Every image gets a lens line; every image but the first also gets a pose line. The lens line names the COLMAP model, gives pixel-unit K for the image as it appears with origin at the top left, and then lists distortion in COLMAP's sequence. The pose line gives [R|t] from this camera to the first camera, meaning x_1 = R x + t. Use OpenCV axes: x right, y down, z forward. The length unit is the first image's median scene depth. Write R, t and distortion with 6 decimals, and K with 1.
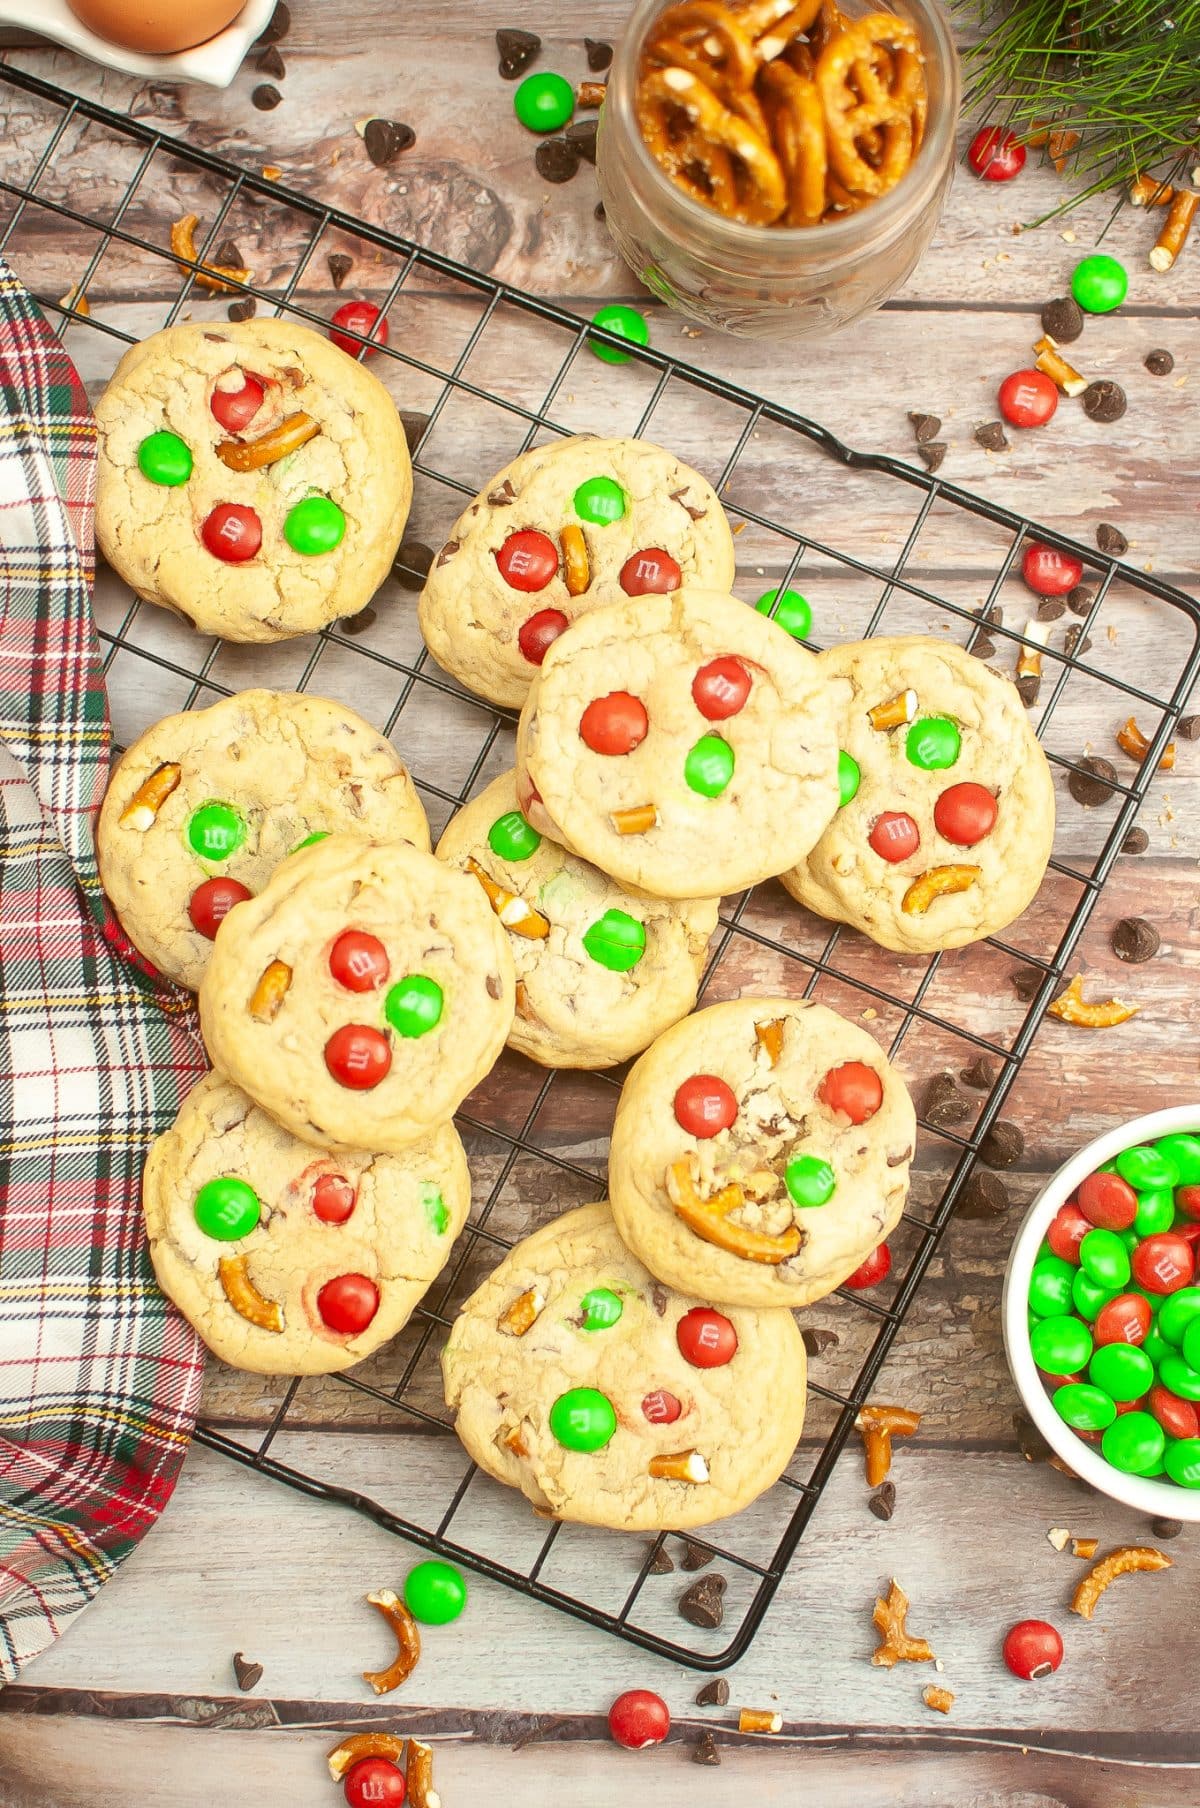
lens RADIAL K [[2981.1, 0, 602.2], [0, 2981.1, 923.4], [0, 0, 1]] dist [-0.180420, 0.047979]
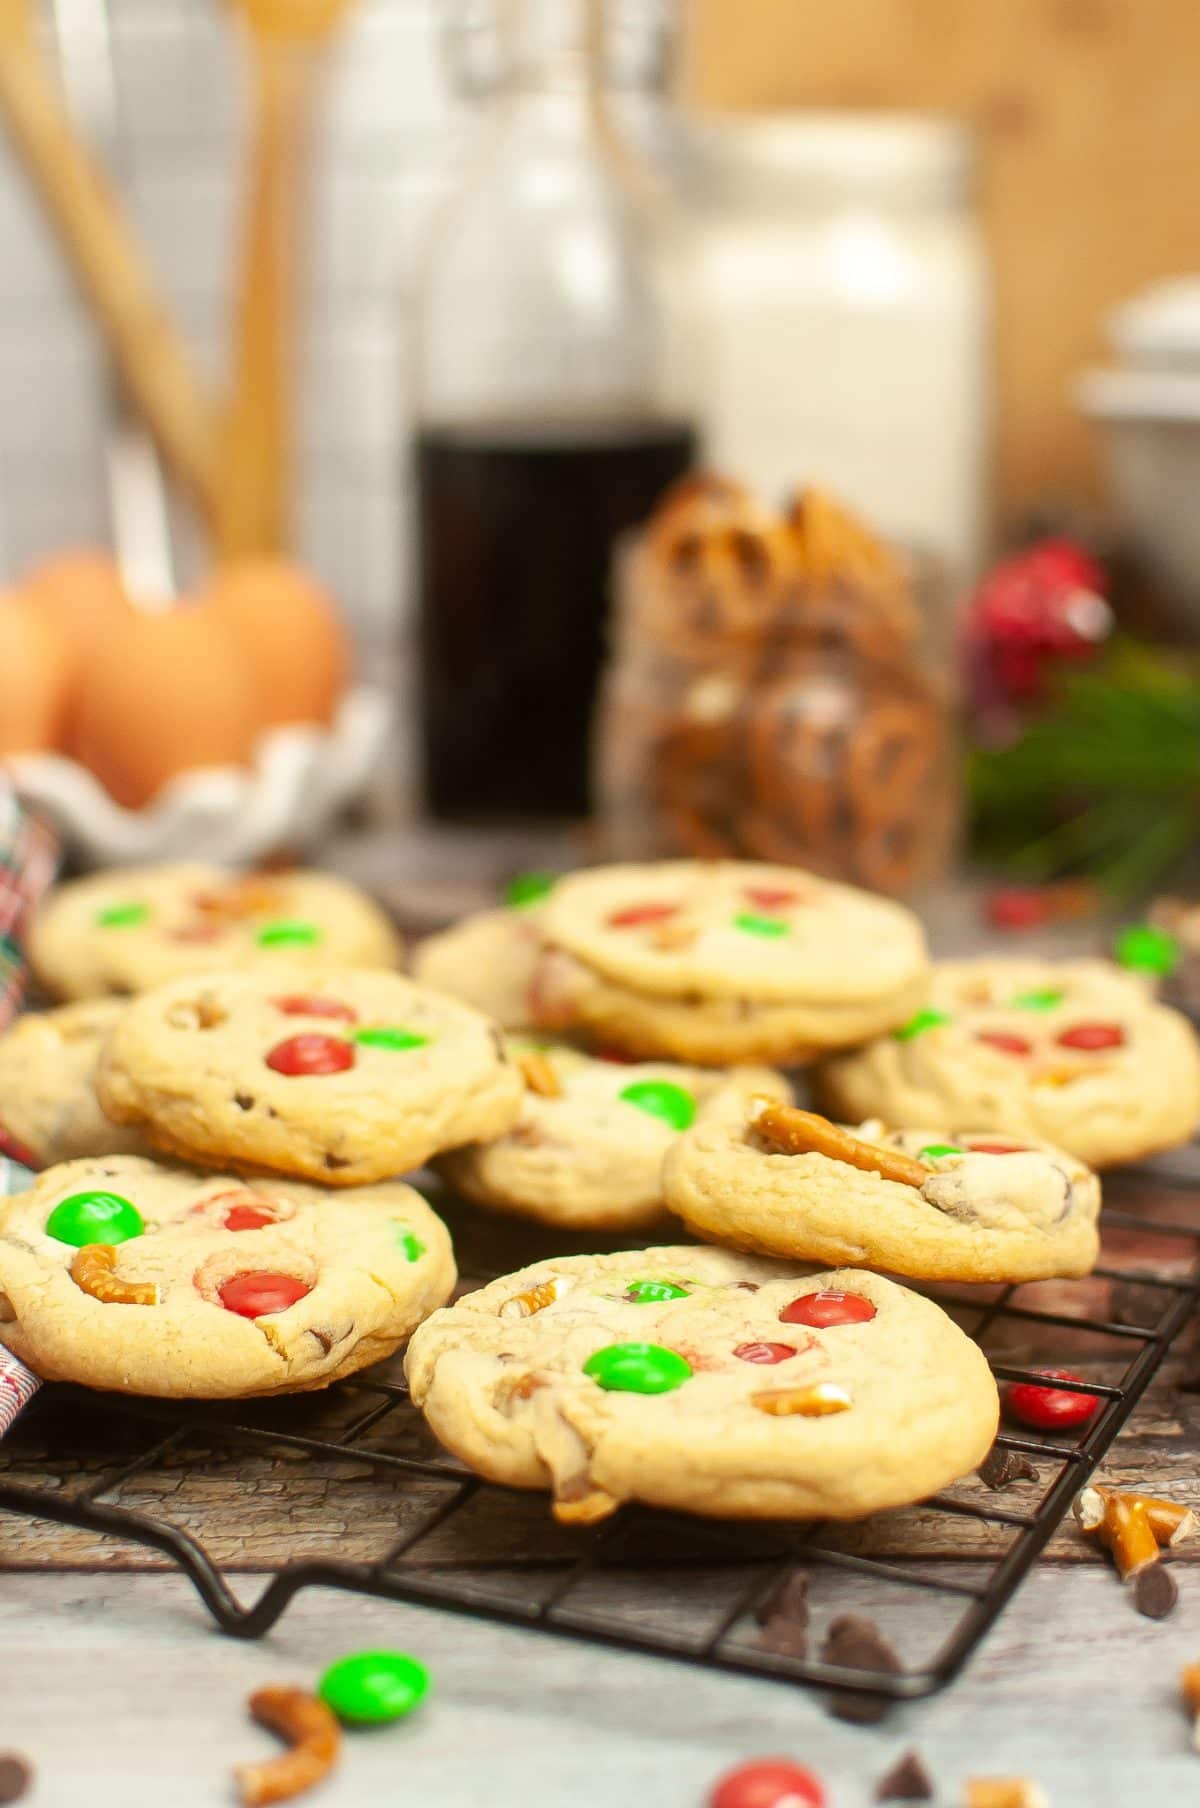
lens RADIAL K [[3041.1, 0, 571.1], [0, 3041.1, 918.4], [0, 0, 1]] dist [-0.181506, 0.035674]
pose [[0.999763, 0.004761, 0.021252, -0.032846], [0.018182, 0.354686, -0.934809, 0.695003], [-0.011989, 0.934973, 0.354515, 0.674283]]
